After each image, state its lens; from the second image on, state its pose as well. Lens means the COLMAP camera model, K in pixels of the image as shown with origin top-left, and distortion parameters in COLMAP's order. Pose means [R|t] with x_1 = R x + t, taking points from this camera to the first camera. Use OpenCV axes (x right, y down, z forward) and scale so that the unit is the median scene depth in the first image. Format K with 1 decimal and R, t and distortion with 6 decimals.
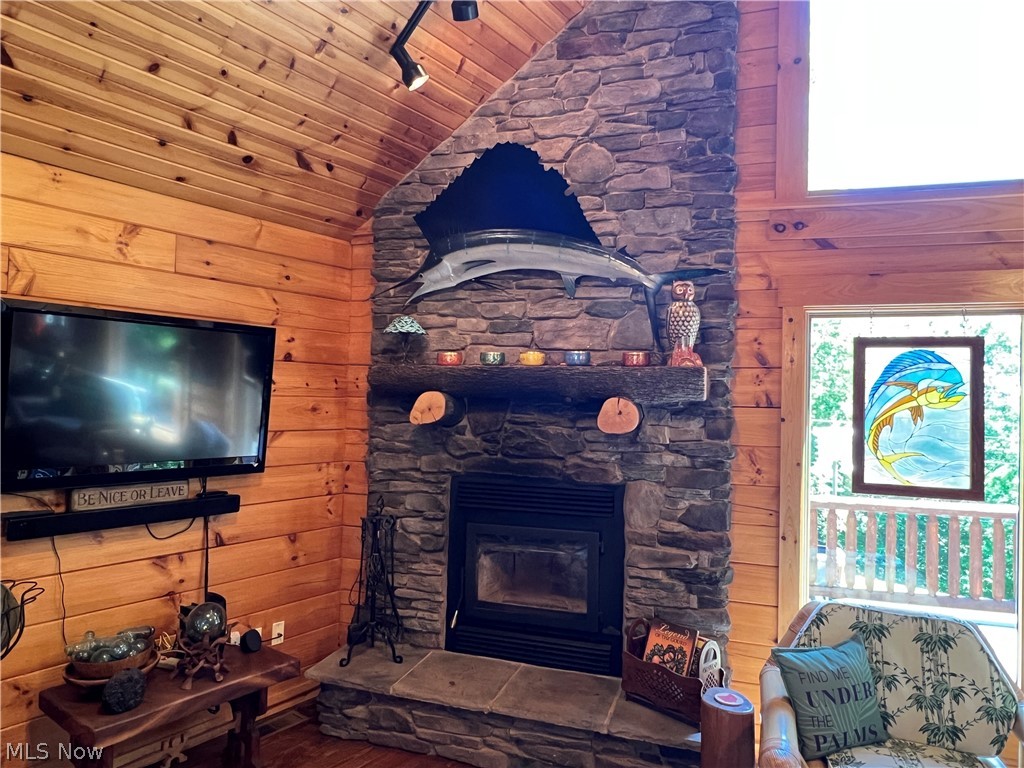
lens RADIAL K [[662.2, 0, 510.3], [0, 662.2, 384.8], [0, 0, 1]] dist [0.000082, -0.002158]
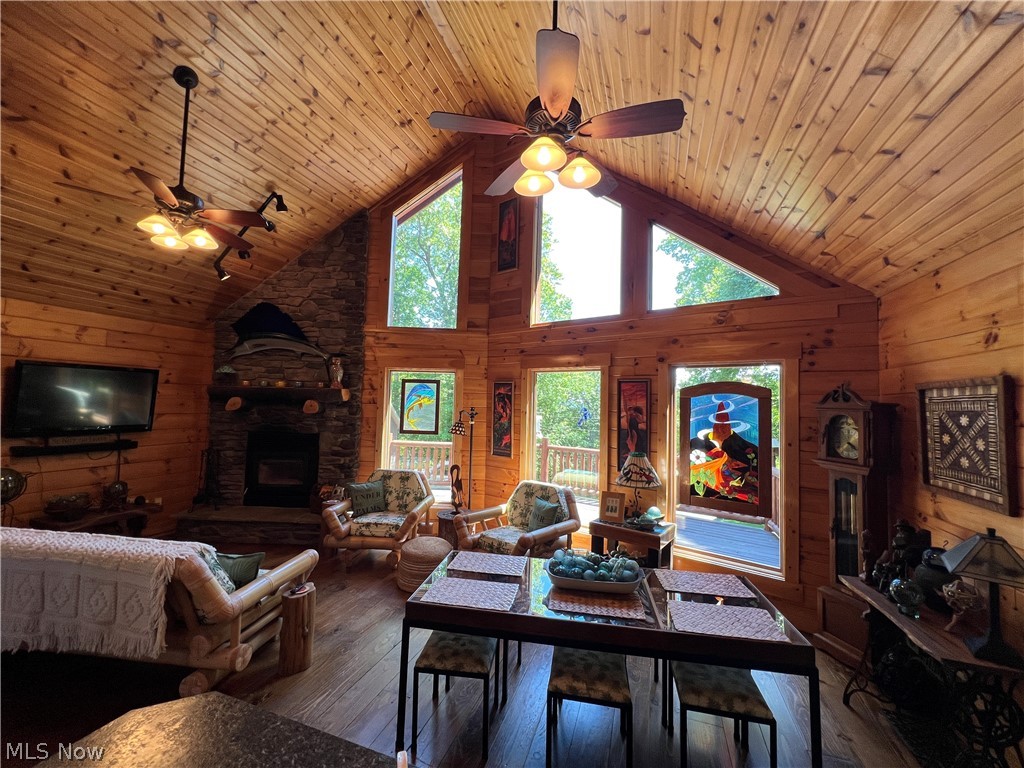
lens RADIAL K [[407.0, 0, 510.4], [0, 407.0, 382.0], [0, 0, 1]] dist [-0.002395, 0.000145]
pose [[0.954960, 0.016332, 0.296286, 0.419210], [-0.009138, 0.999629, -0.025650, -0.016636], [-0.296595, 0.021787, 0.954755, -0.762234]]
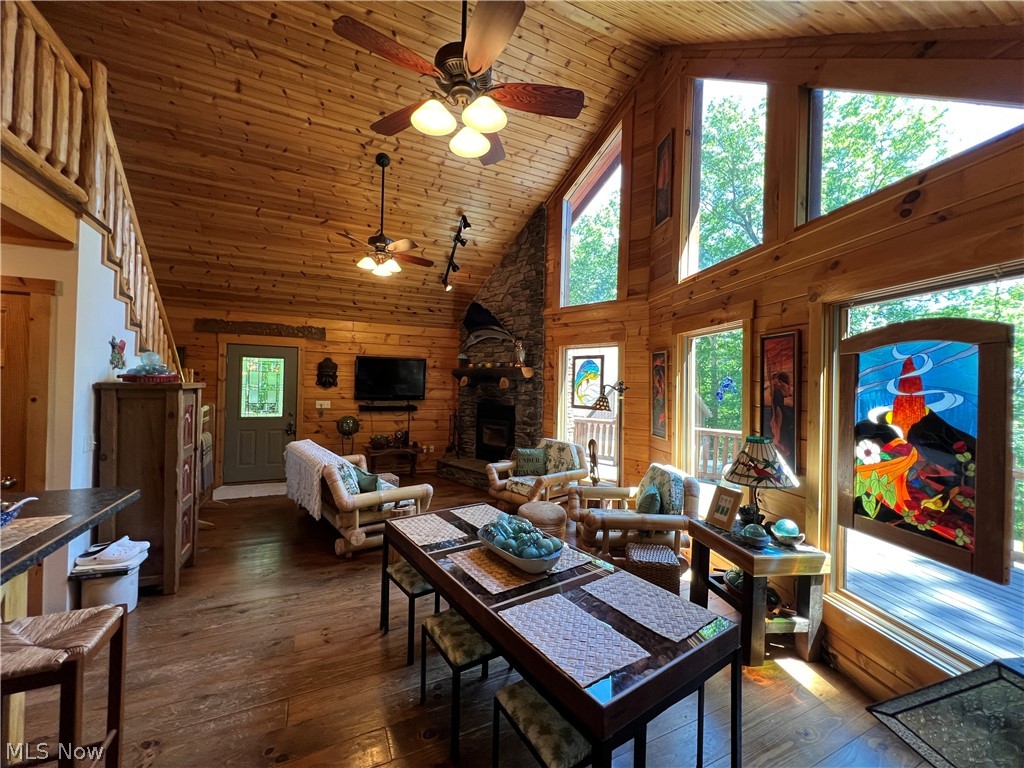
lens RADIAL K [[407.0, 0, 510.4], [0, 407.0, 382.0], [0, 0, 1]] dist [-0.002395, 0.000145]
pose [[0.885577, -0.006569, -0.464446, 1.052083], [0.008984, 0.999955, 0.002987, 0.035048], [0.464405, -0.006818, 0.885597, -0.703136]]
